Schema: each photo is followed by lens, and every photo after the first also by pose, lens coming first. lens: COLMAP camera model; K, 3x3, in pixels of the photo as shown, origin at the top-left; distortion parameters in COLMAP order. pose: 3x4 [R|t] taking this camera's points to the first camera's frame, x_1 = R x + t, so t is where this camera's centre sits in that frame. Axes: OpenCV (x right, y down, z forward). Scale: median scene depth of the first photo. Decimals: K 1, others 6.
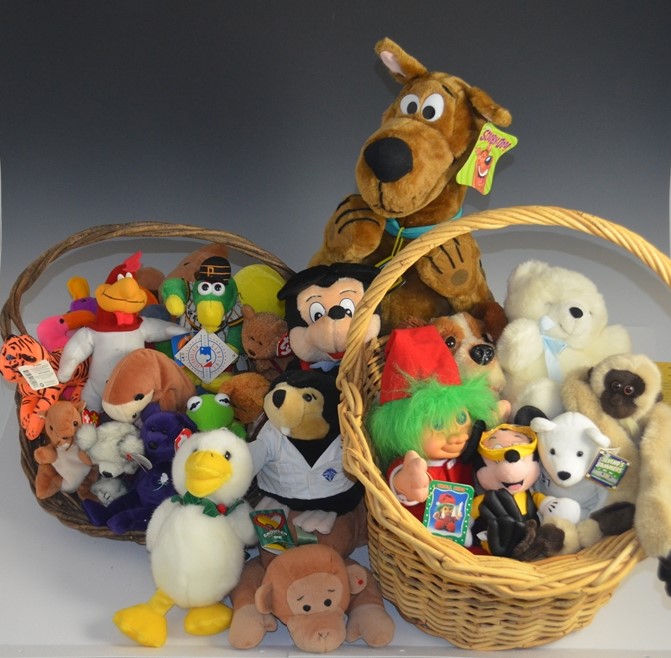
lens RADIAL K [[1321.4, 0, 336.3], [0, 1321.4, 330.4], [0, 0, 1]] dist [0.047677, 0.000000]
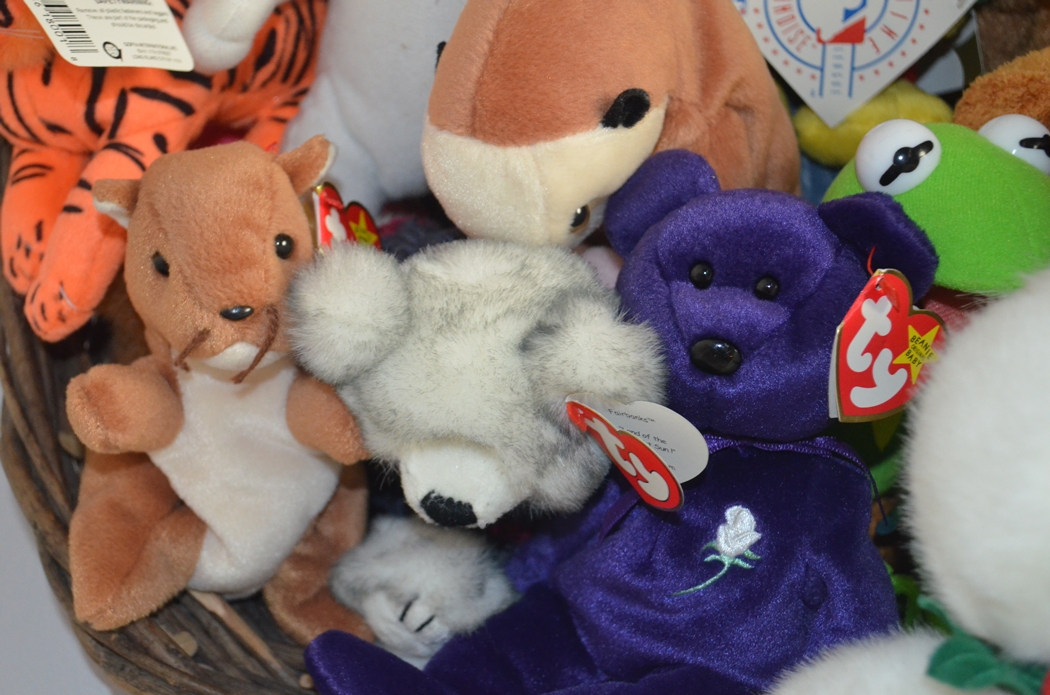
lens RADIAL K [[1665.3, 0, 524.4], [0, 1665.3, 344.6], [0, 0, 1]] dist [0.046827, 0.000000]
pose [[0.998386, 0.017313, 0.054092, -0.172888], [-0.017048, 0.999840, -0.005365, 0.084628], [-0.054176, 0.004434, 0.998522, 0.745266]]
